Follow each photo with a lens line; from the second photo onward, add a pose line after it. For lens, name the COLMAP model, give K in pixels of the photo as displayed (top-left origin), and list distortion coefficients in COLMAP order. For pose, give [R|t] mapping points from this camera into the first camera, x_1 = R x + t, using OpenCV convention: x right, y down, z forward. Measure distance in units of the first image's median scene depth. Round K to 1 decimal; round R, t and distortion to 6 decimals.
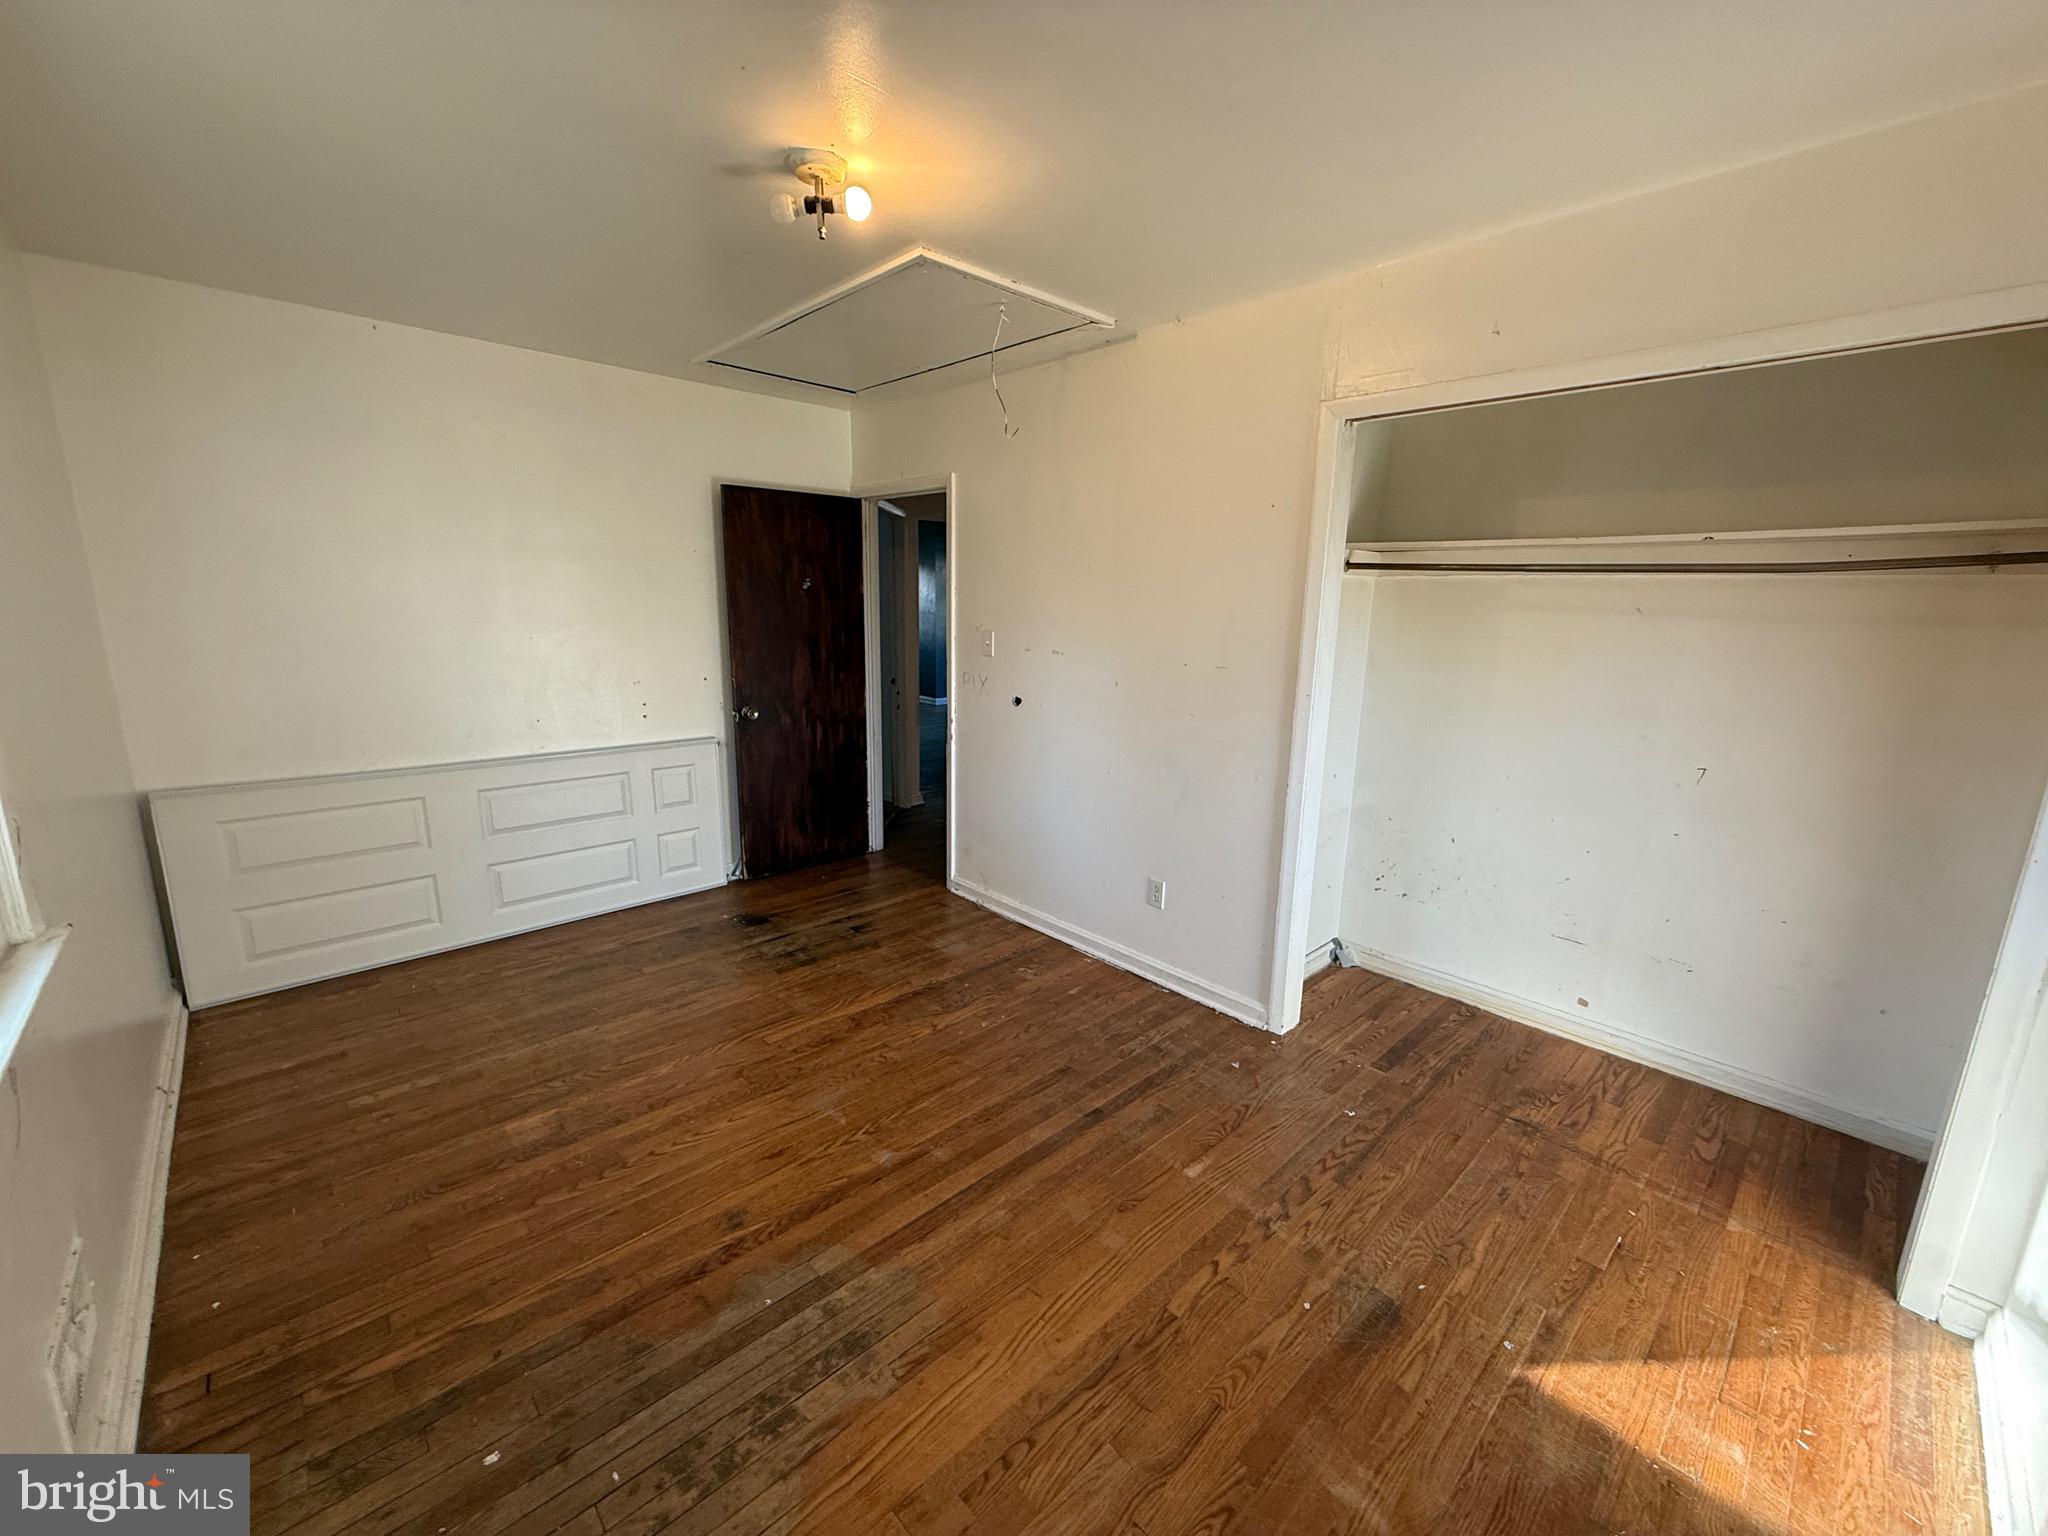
lens RADIAL K [[811.5, 0, 1023.8], [0, 811.5, 773.0], [0, 0, 1]] dist [-0.000756, 0.000155]
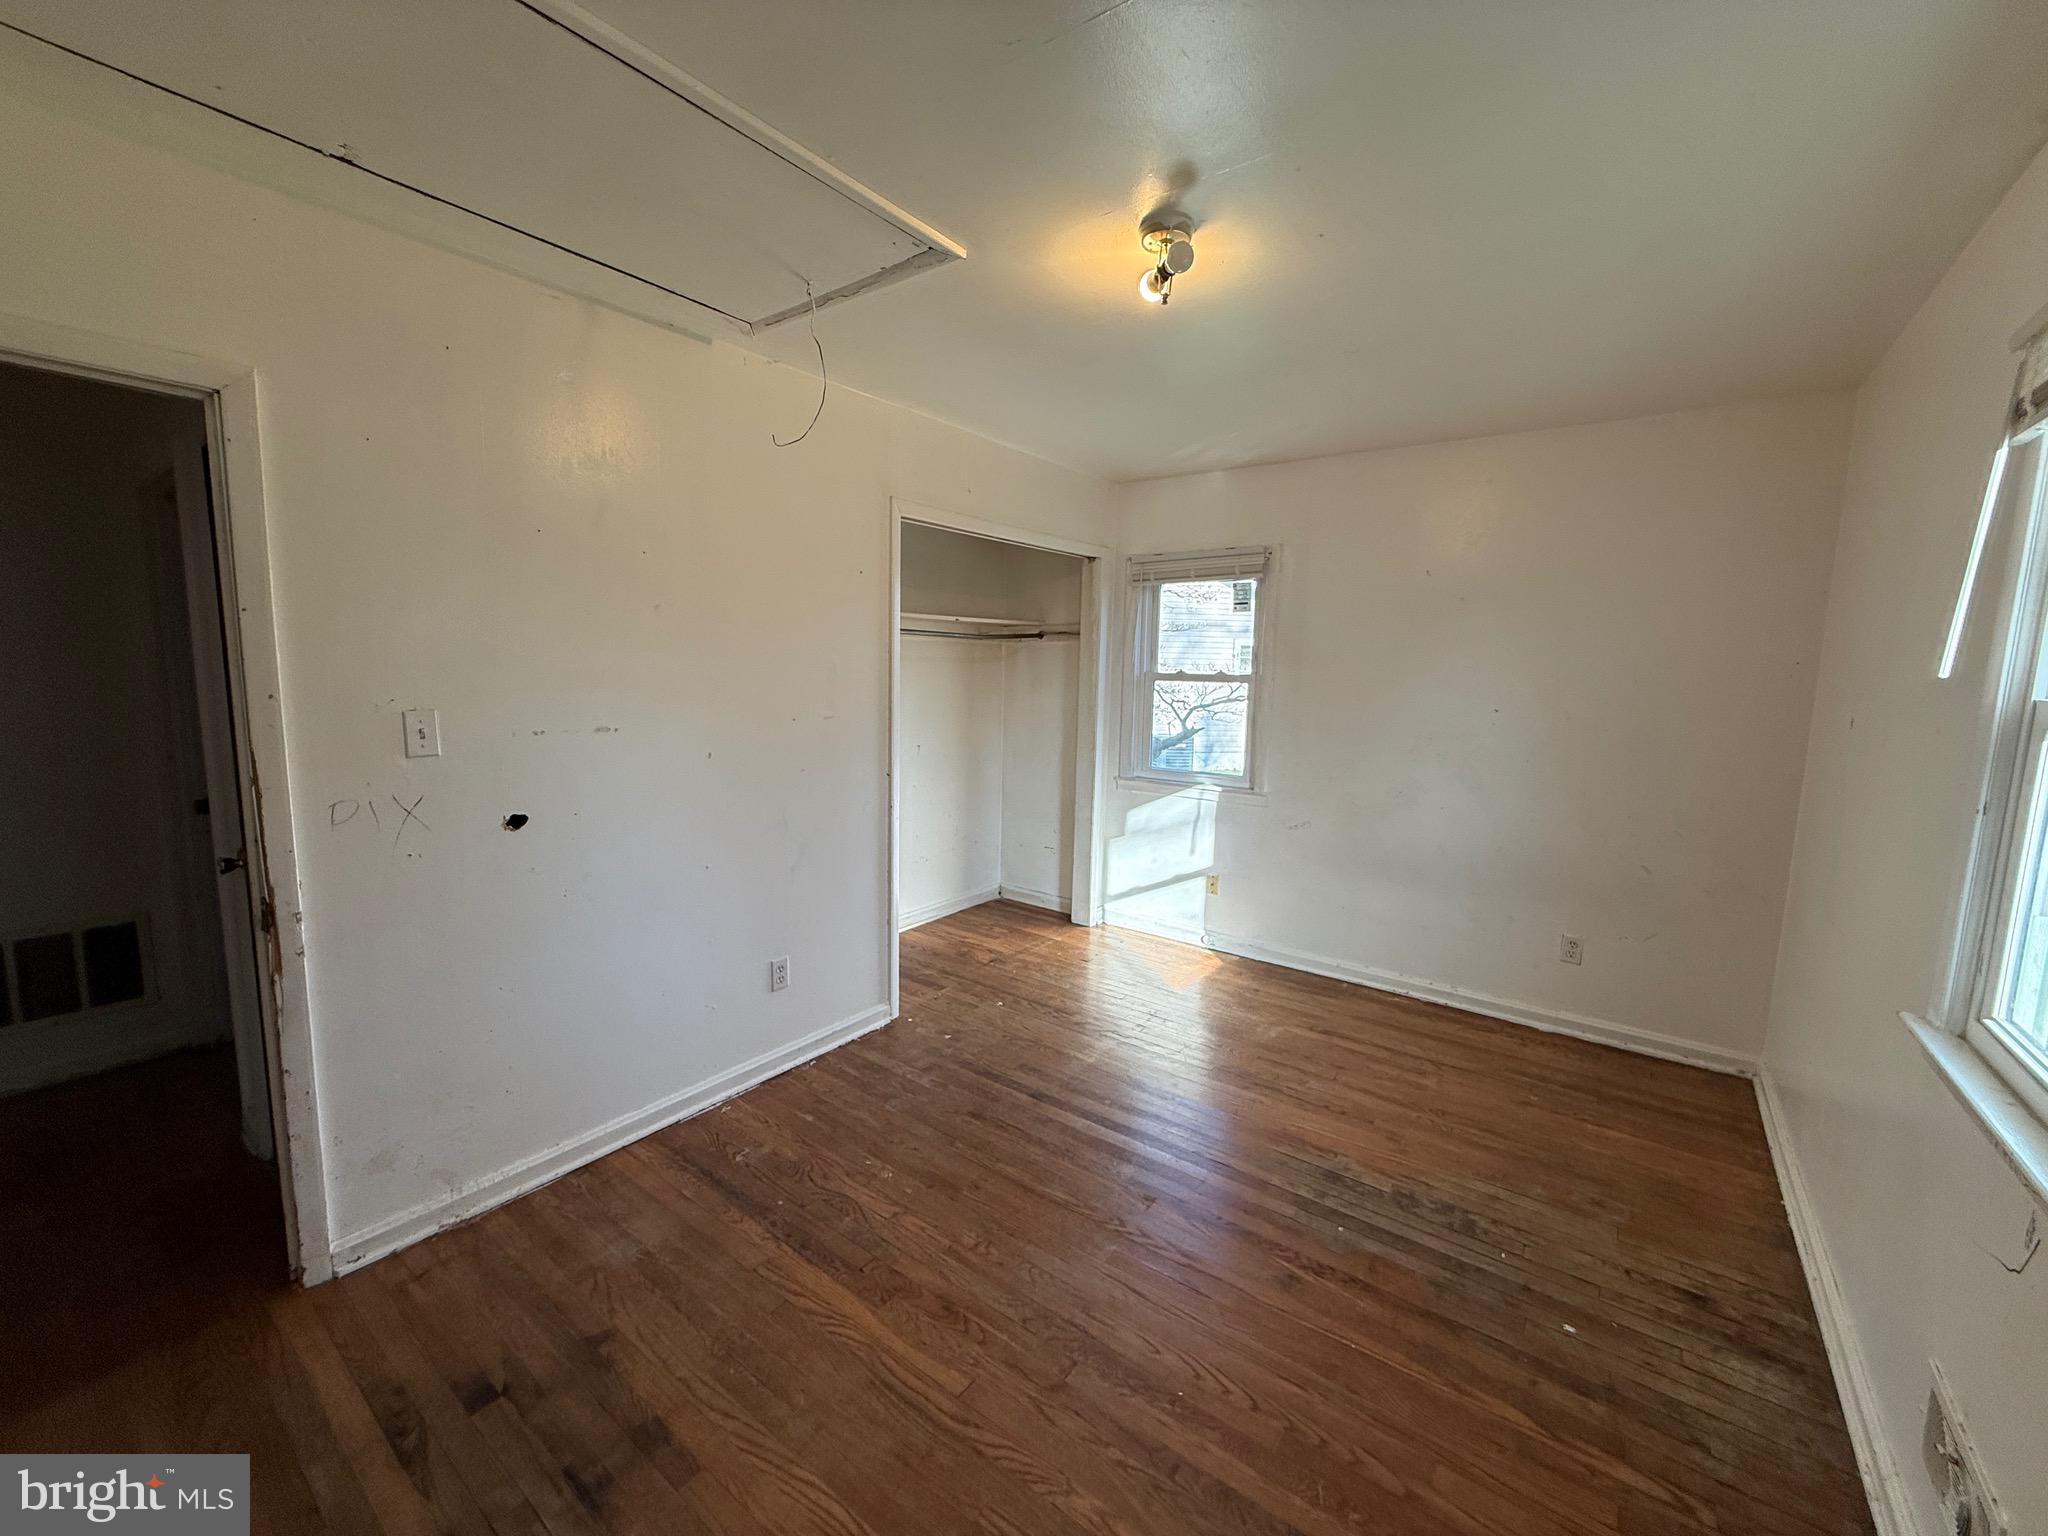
lens RADIAL K [[811.5, 0, 1026.7], [0, 811.5, 764.9], [0, 0, 1]] dist [-0.000756, 0.000155]
pose [[-0.170869, -0.147094, 0.974252, -0.889343], [0.190220, 0.965267, 0.179099, -0.225549], [-0.966758, 0.215924, -0.136954, 0.989680]]
